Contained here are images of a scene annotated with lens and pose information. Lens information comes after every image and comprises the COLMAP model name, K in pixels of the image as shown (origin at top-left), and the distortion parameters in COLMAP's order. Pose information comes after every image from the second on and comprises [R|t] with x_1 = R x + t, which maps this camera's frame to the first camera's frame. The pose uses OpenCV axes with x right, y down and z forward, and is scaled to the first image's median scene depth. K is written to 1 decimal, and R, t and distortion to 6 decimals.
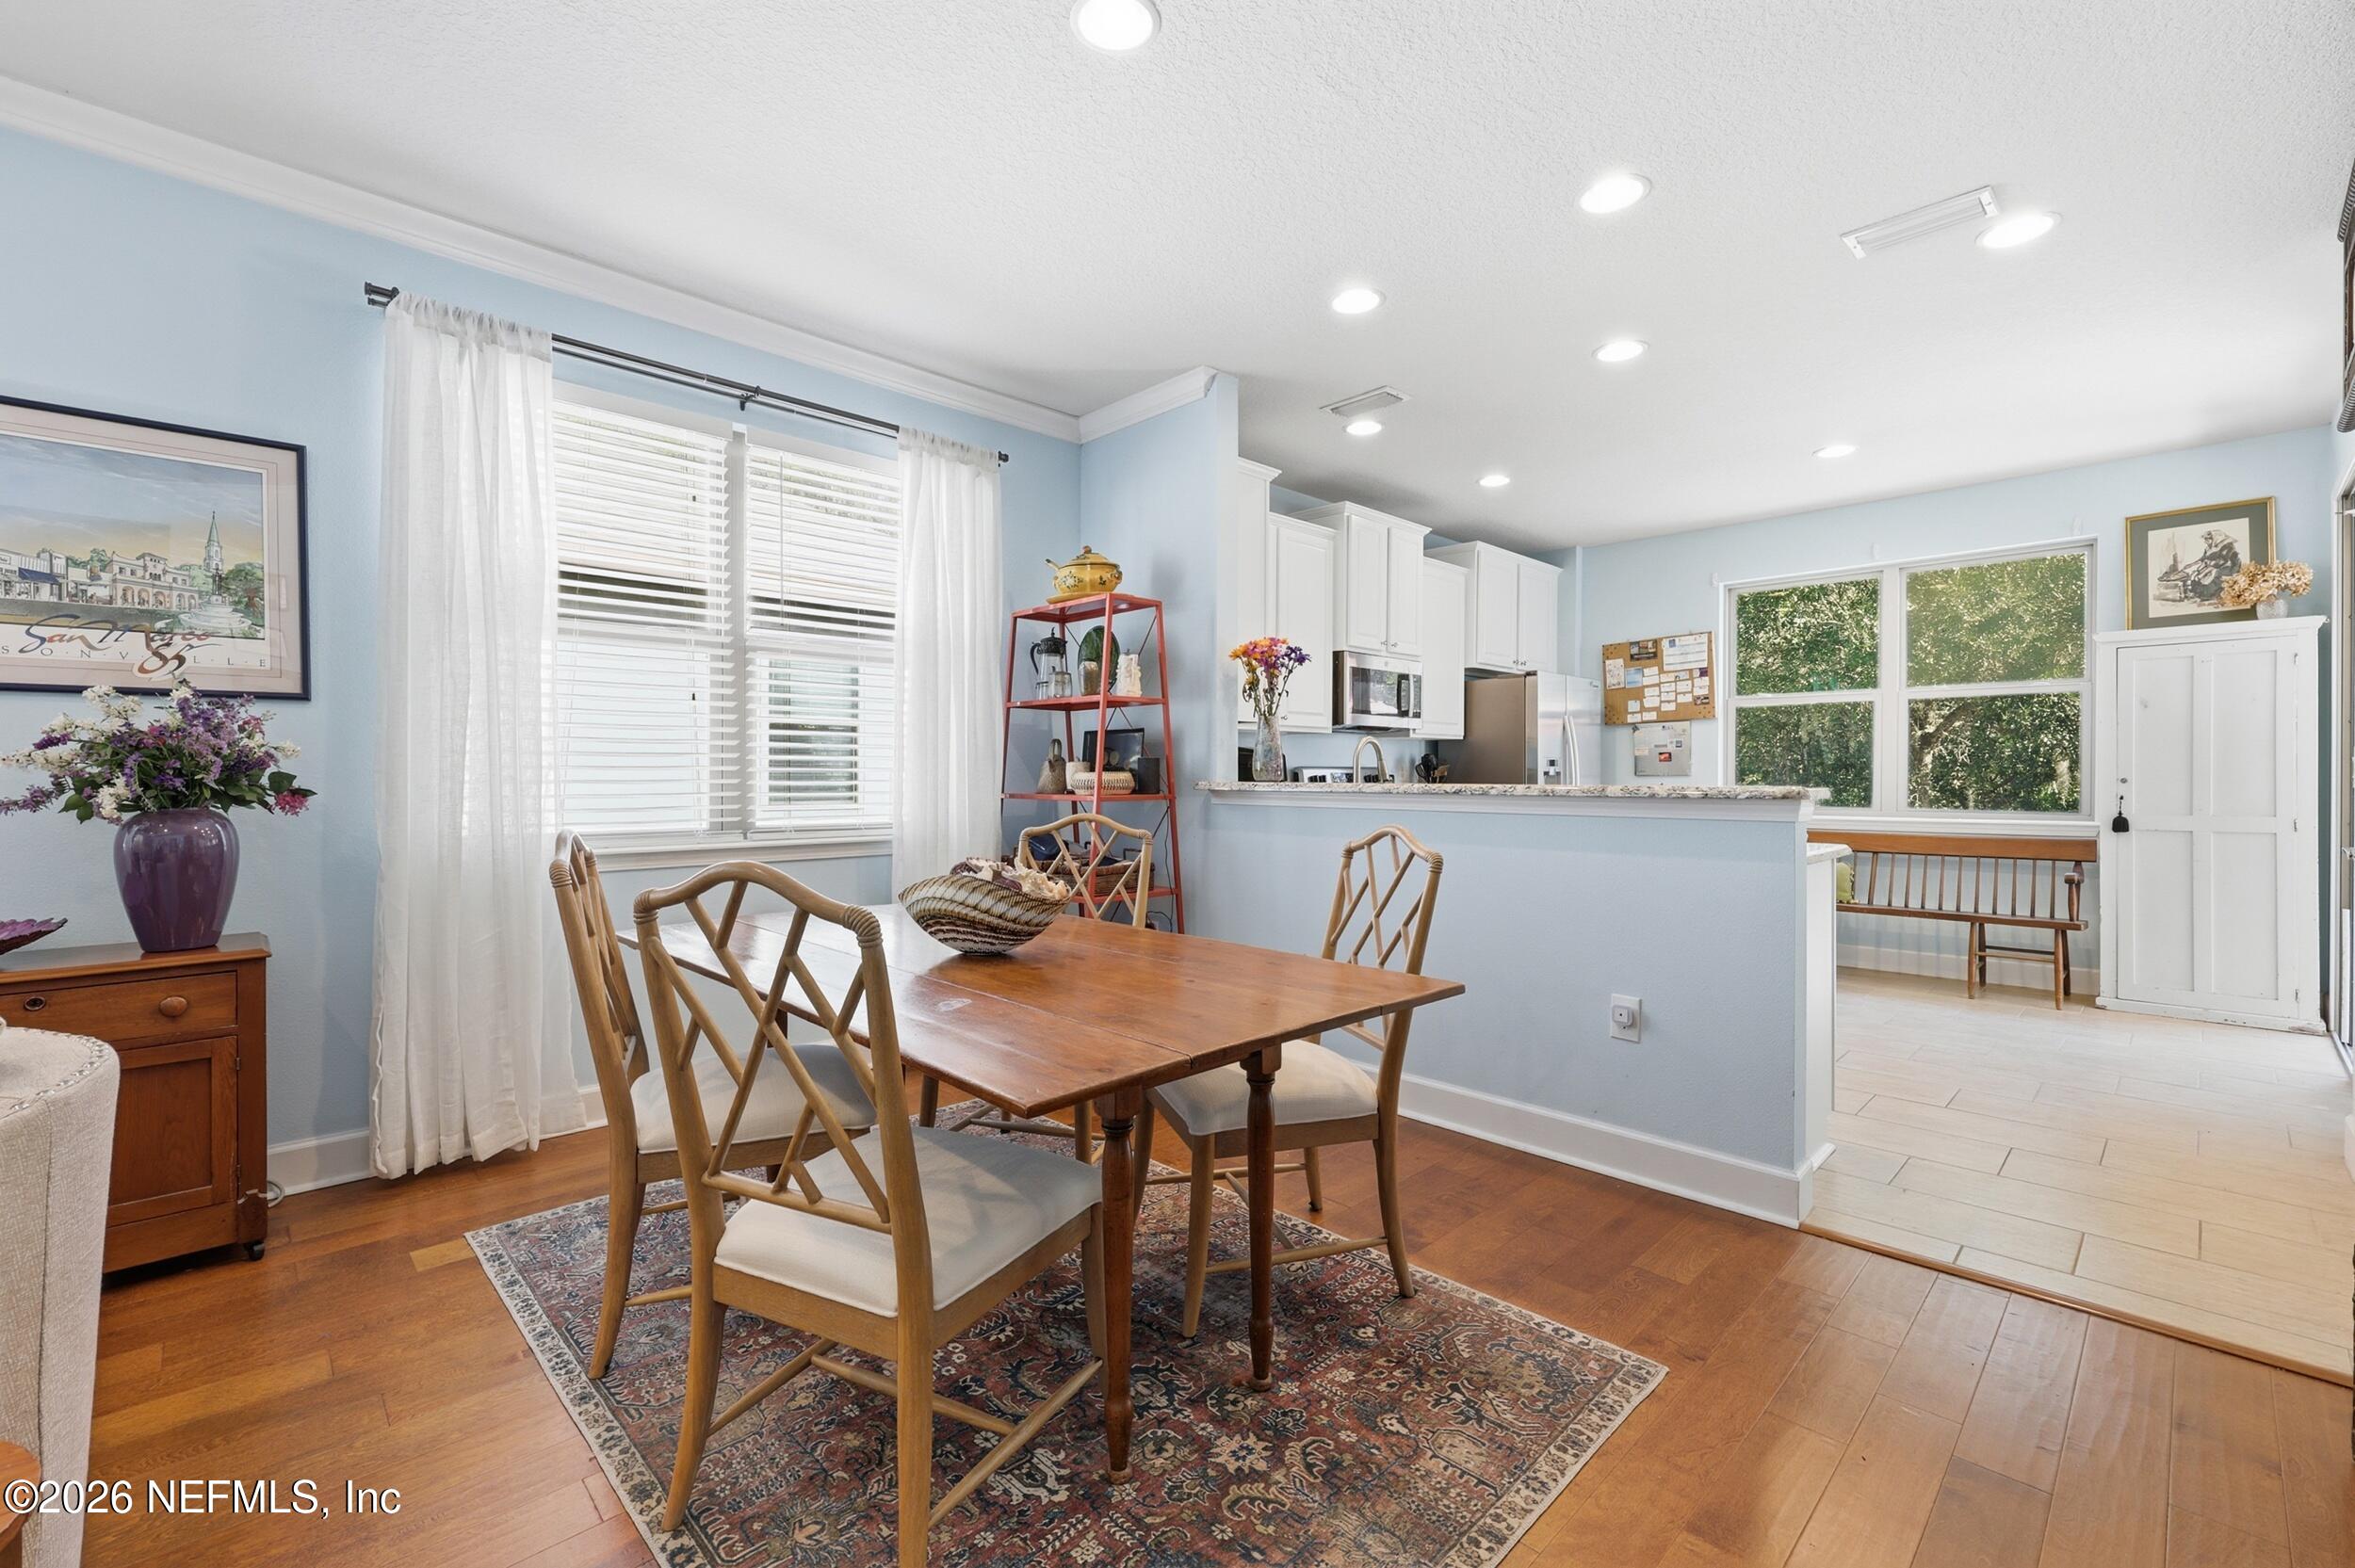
lens RADIAL K [[961.7, 0, 1192.2], [0, 961.7, 778.7], [0, 0, 1]] dist [-0.001345, -0.000053]
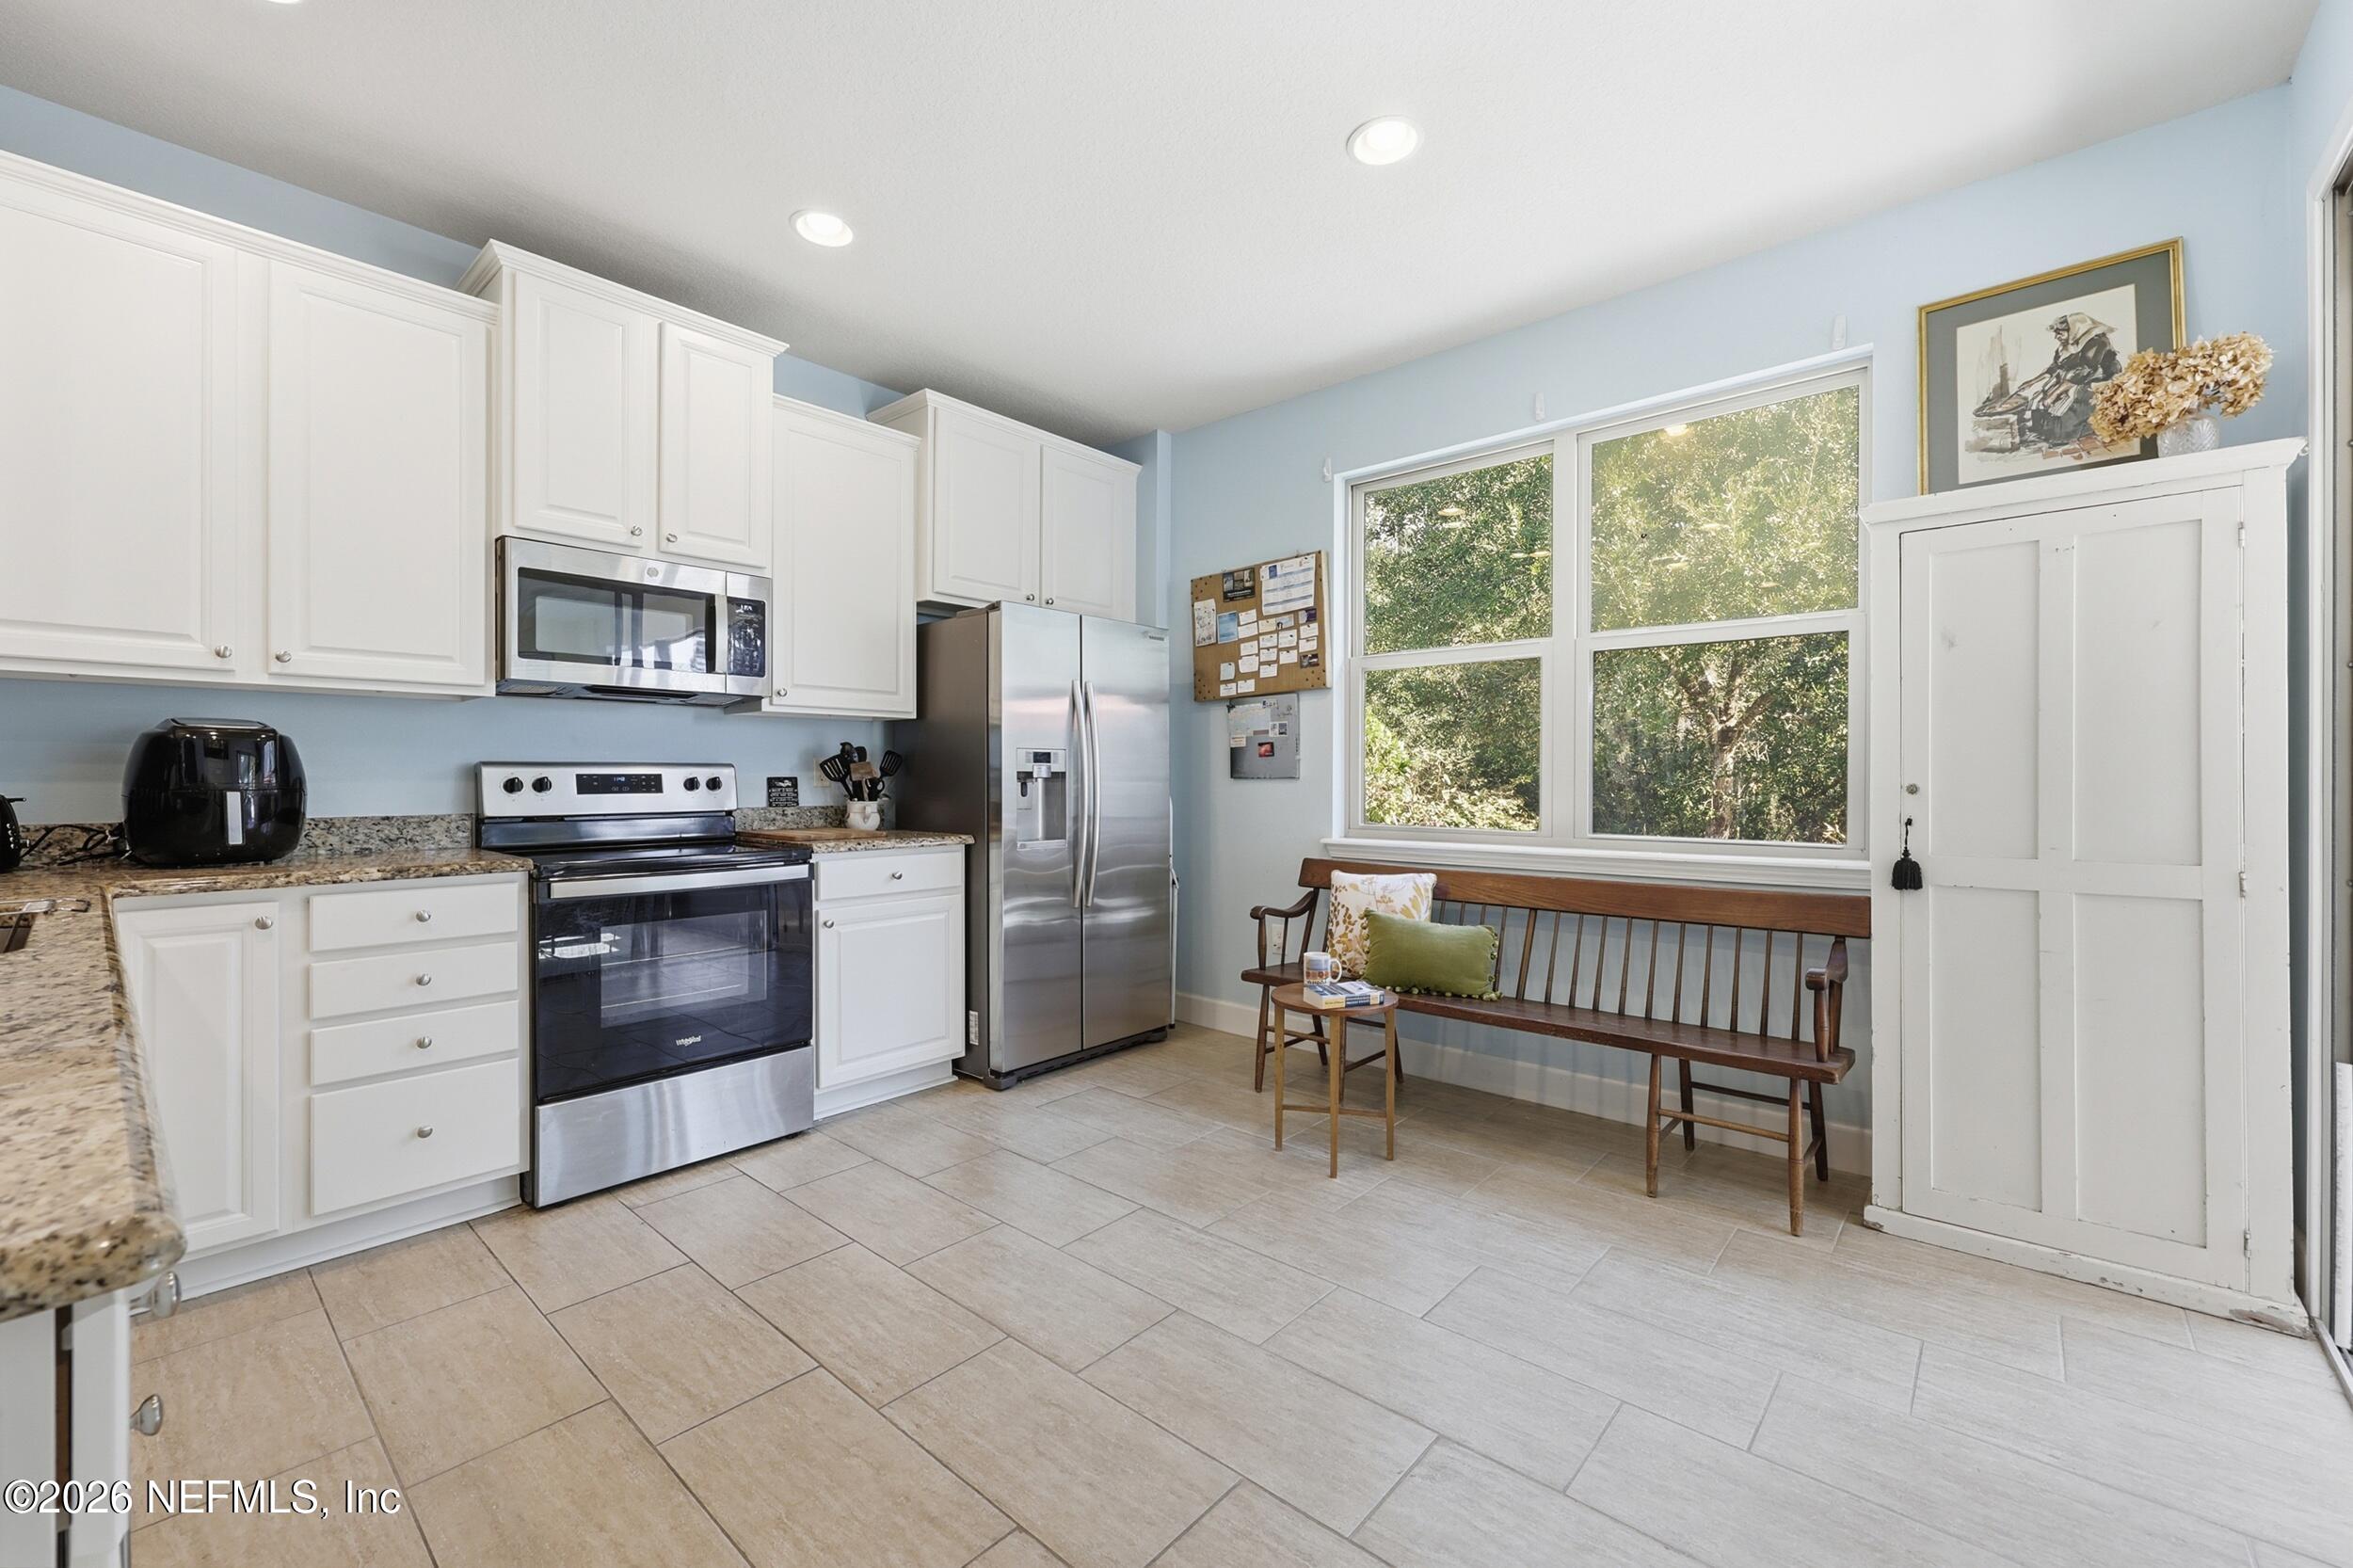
lens RADIAL K [[961.0, 0, 1160.6], [0, 961.0, 776.3], [0, 0, 1]] dist [-0.001345, -0.000053]
pose [[0.996842, 0.000333, 0.079412, 0.368391], [-0.000021, 0.999992, -0.003928, -0.002045], [-0.079413, 0.003914, 0.996834, 0.362536]]
